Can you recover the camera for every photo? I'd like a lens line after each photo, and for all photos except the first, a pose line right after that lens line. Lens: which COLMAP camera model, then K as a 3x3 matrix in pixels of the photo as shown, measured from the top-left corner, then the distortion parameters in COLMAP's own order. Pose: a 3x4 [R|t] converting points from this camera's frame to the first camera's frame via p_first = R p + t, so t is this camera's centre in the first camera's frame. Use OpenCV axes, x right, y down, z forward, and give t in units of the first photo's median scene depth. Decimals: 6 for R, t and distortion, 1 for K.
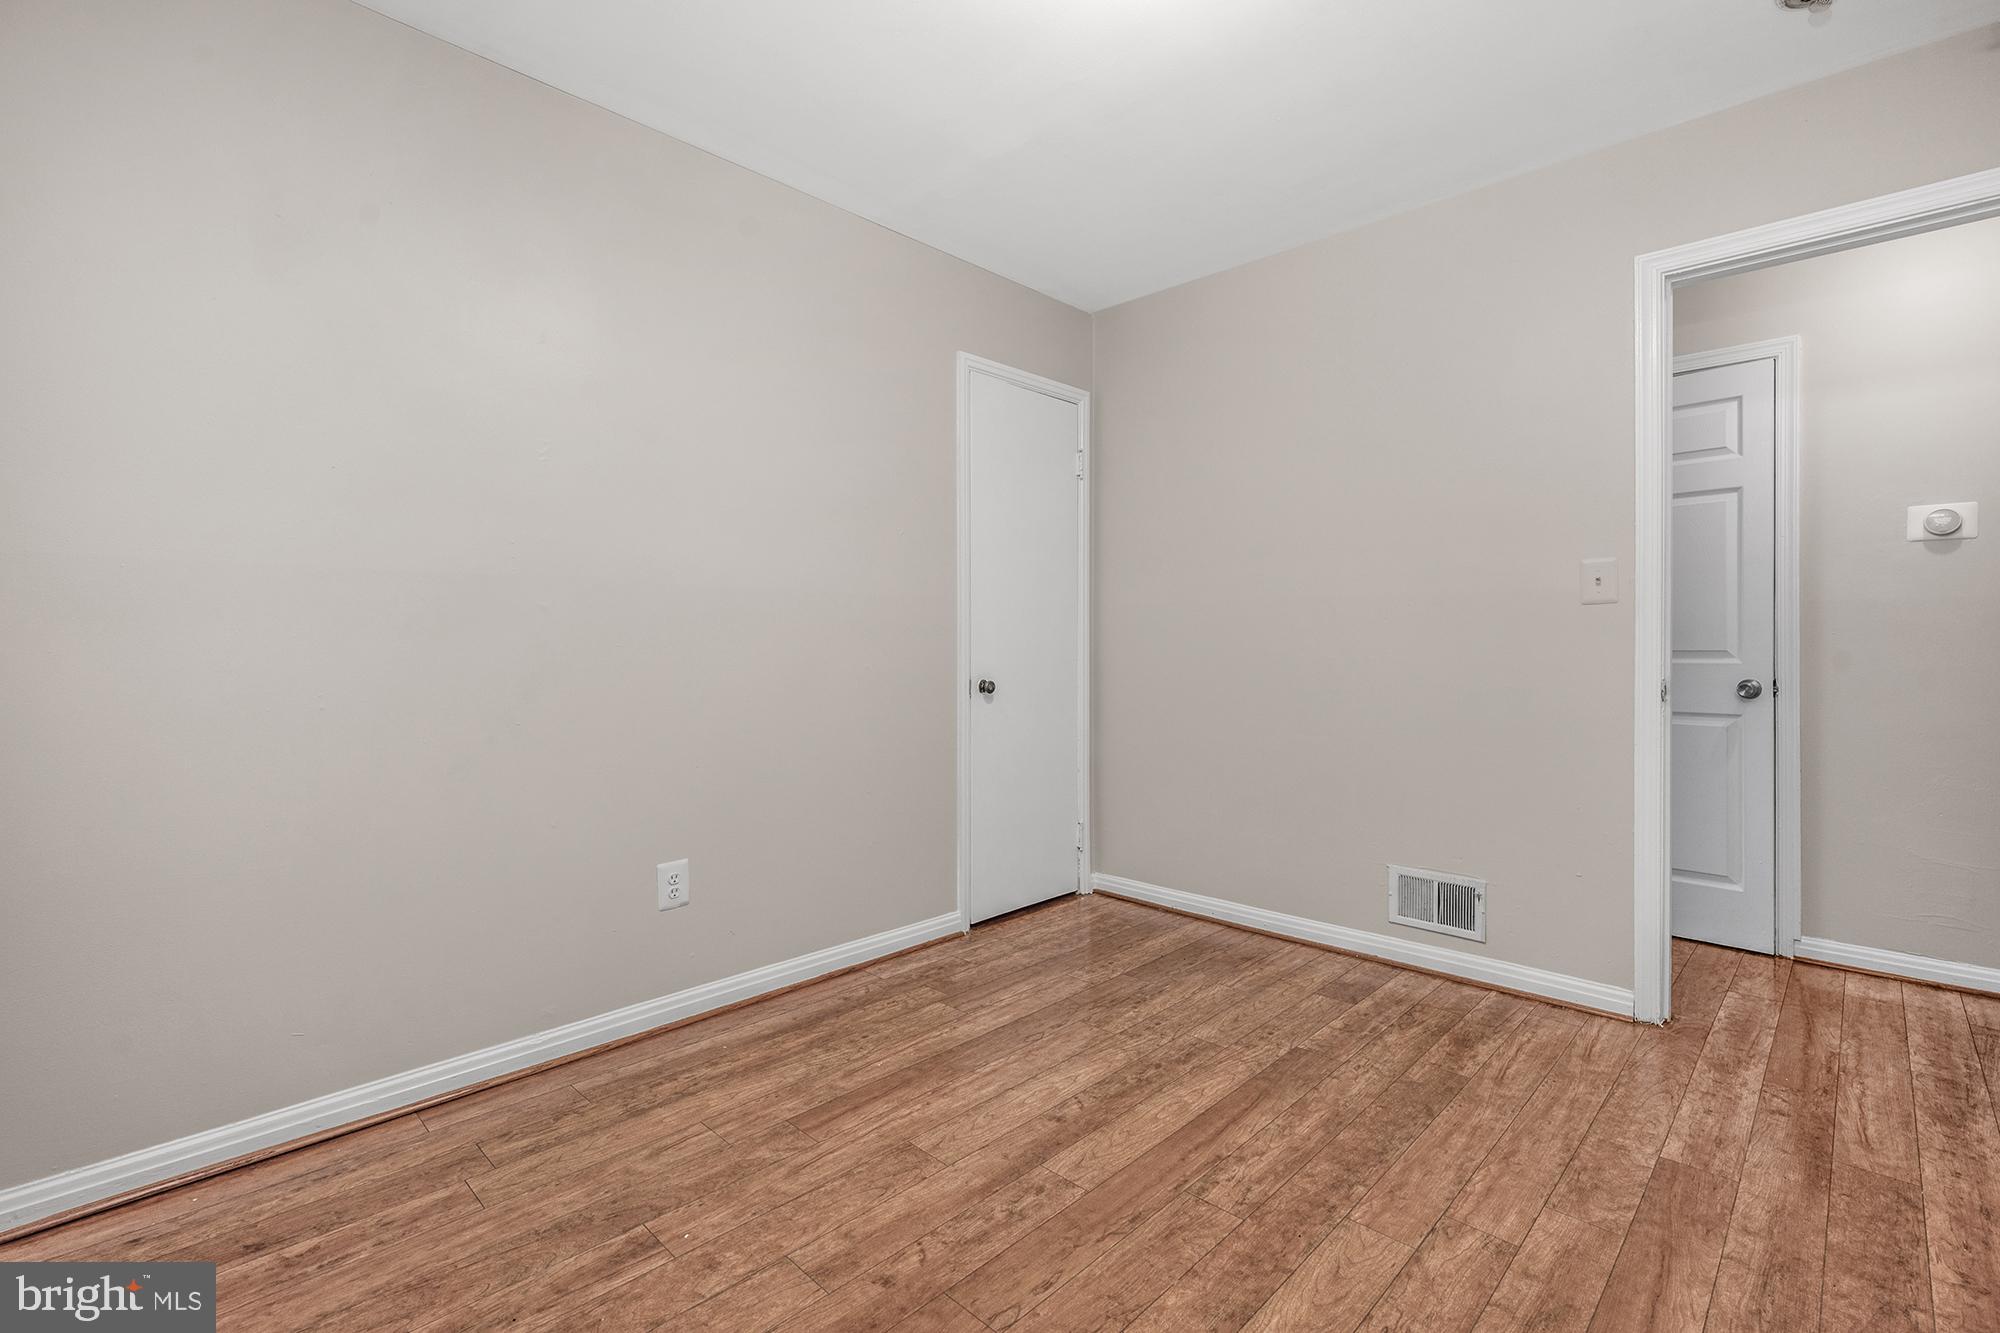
lens RADIAL K [[926.8, 0, 981.0], [0, 926.8, 652.4], [0, 0, 1]] dist [-0.000353, -0.000634]
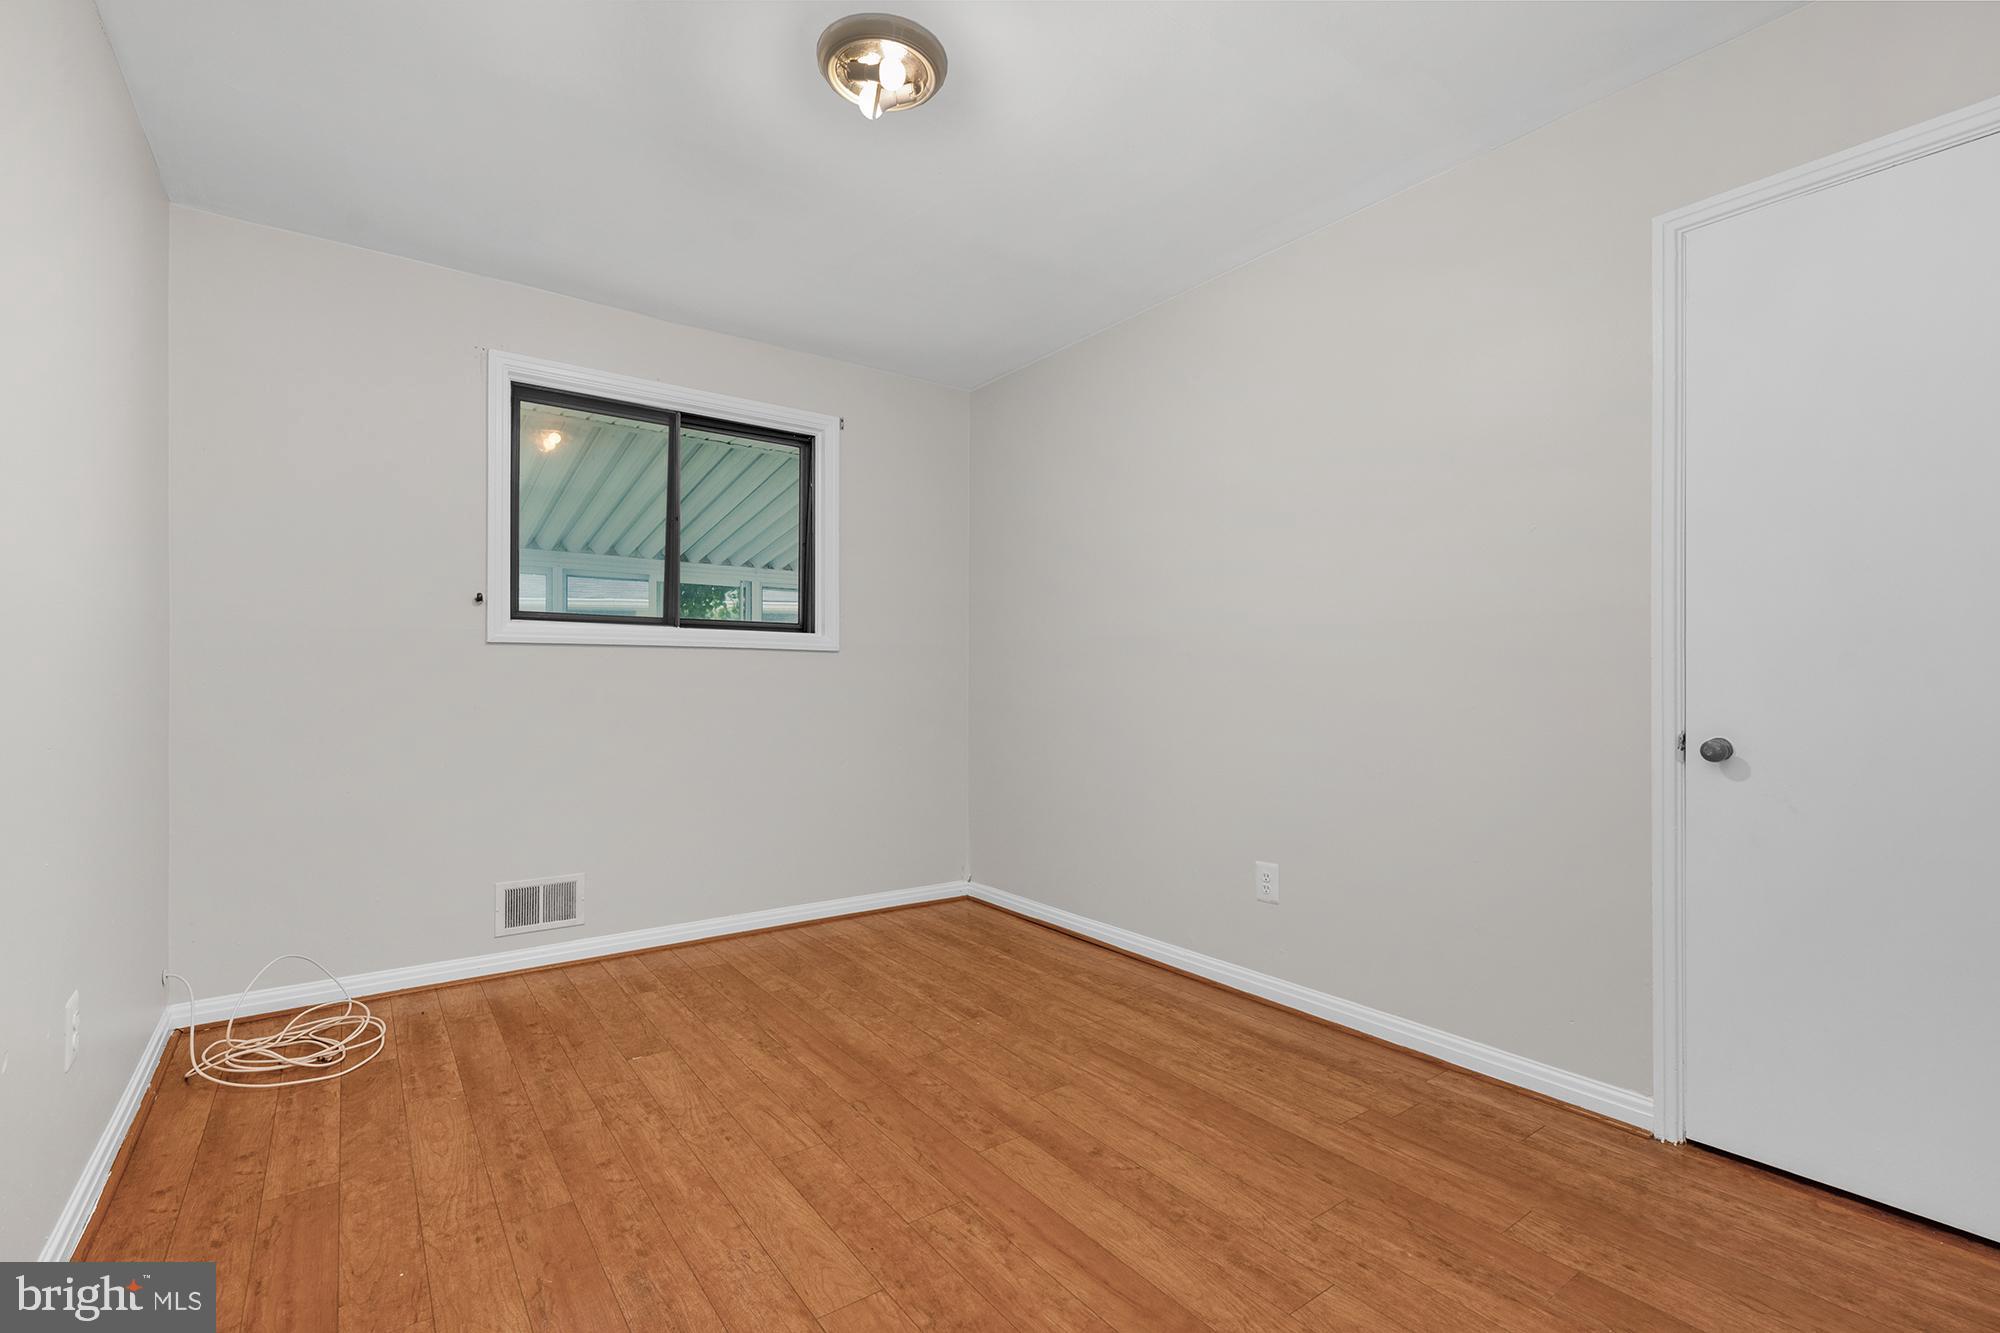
lens RADIAL K [[926.8, 0, 997.8], [0, 926.8, 666.5], [0, 0, 1]] dist [-0.000353, -0.000634]
pose [[-0.190586, -0.013412, -0.981579, 1.020519], [-0.007631, 0.999897, -0.012181, -0.008163], [0.981641, 0.005169, -0.190669, 1.011223]]
